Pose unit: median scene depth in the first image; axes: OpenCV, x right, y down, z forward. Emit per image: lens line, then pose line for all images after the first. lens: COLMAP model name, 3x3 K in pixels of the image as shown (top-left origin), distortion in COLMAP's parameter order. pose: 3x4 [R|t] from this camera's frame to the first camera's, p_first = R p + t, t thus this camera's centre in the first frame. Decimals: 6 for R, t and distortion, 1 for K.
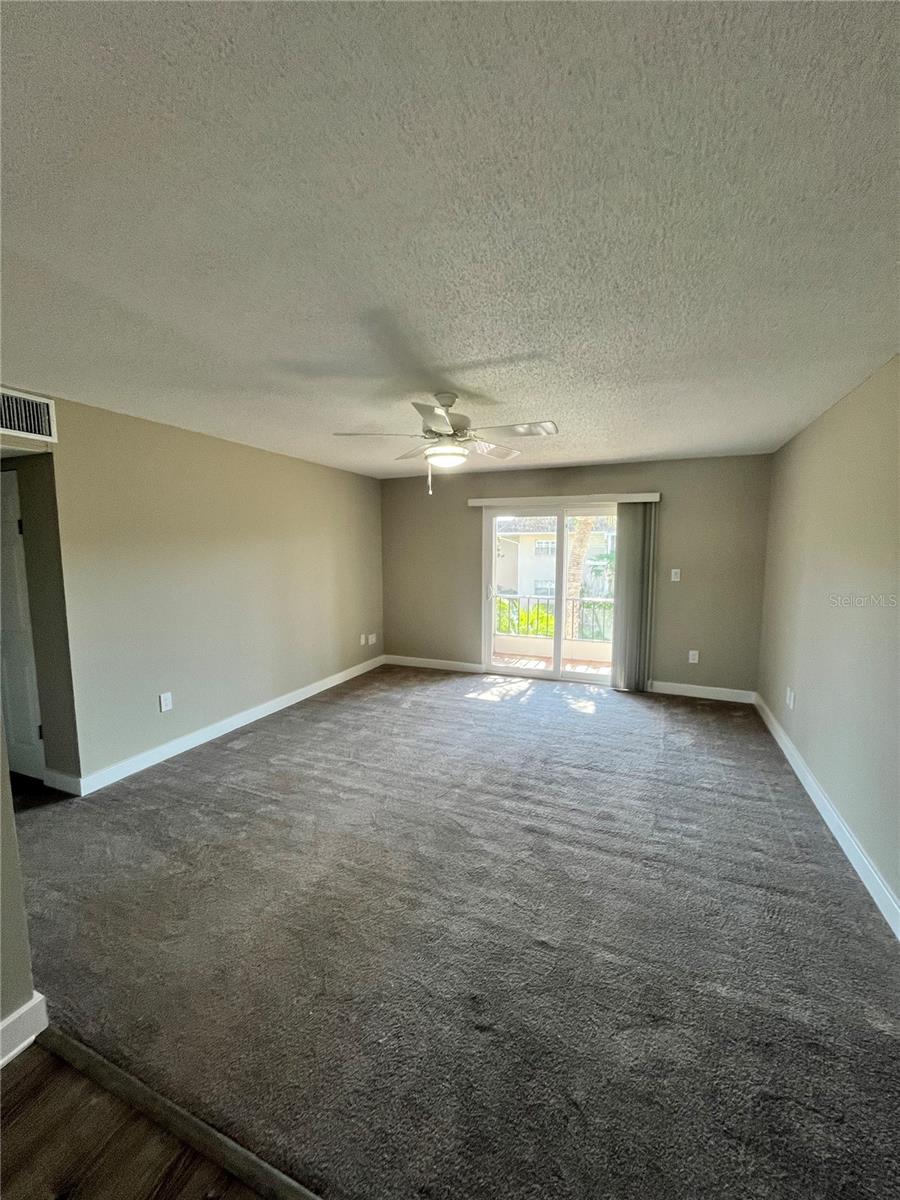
lens RADIAL K [[489.1, 0, 450.6], [0, 489.1, 599.4], [0, 0, 1]] dist [0.002483, 0.000037]
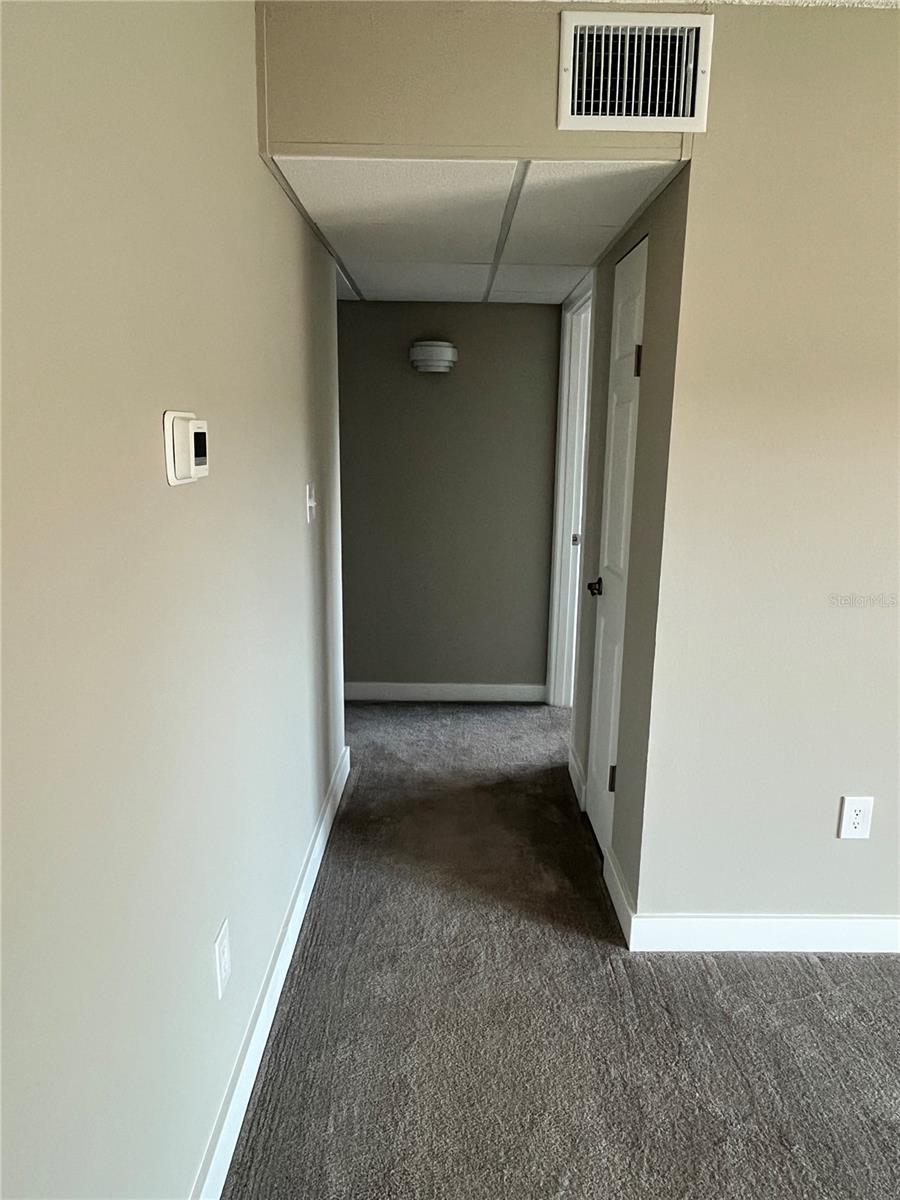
lens RADIAL K [[760.2, 0, 447.6], [0, 760.2, 596.9], [0, 0, 1]] dist [-0.008473, -0.001586]
pose [[0.384487, 0.203714, -0.900372, -0.230066], [-0.114792, 0.978327, 0.172333, -0.029839], [0.915966, 0.037096, 0.399539, 0.521153]]
